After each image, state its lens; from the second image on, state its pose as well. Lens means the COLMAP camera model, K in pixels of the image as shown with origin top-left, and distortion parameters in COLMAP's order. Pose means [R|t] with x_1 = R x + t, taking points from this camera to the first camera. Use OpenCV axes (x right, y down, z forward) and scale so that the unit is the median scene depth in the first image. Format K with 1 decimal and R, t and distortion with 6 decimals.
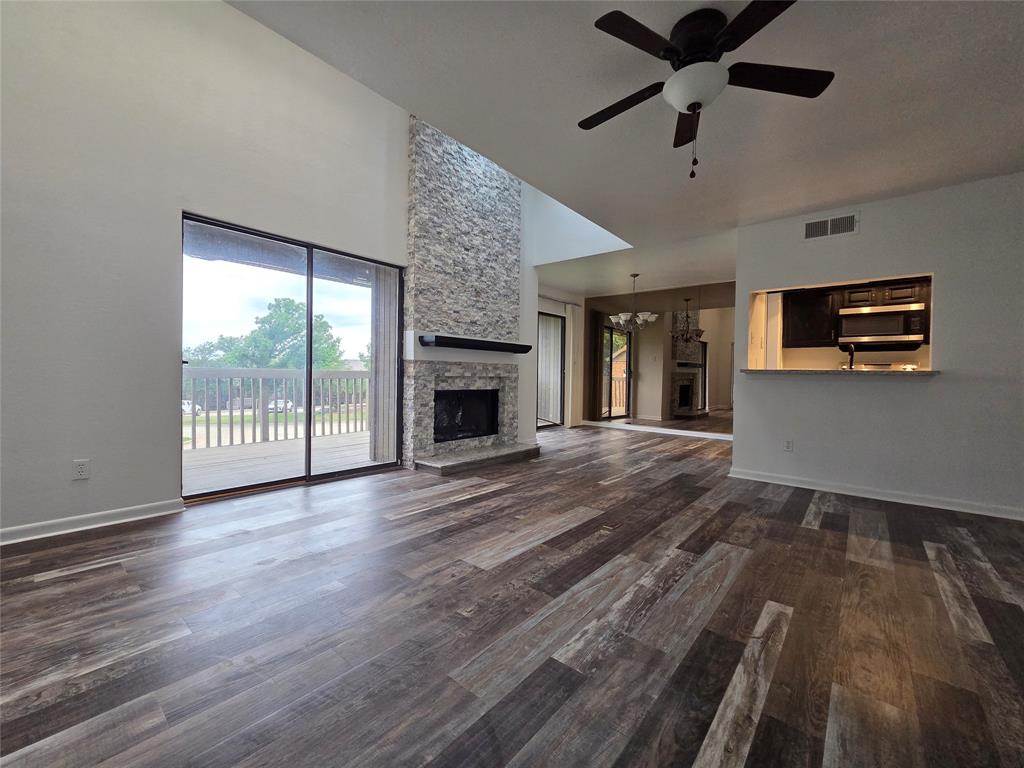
lens RADIAL K [[417.5, 0, 510.8], [0, 417.5, 381.1], [0, 0, 1]] dist [0.001275, 0.000048]
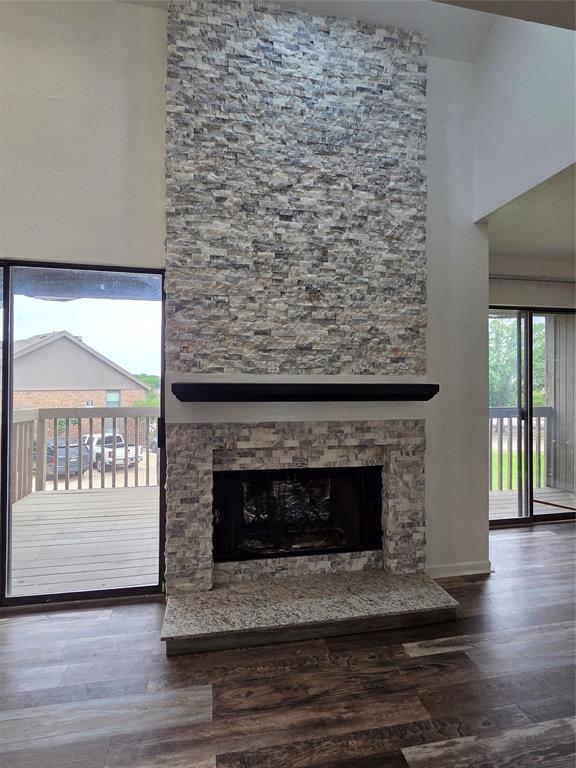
lens RADIAL K [[391.5, 0, 289.4], [0, 391.5, 385.7], [0, 0, 1]] dist [-0.002091, -0.001992]
pose [[0.775468, -0.009698, -0.631313, 0.218821], [-0.001100, 0.999860, -0.016711, -0.082991], [0.631386, 0.013653, 0.775348, 0.595071]]
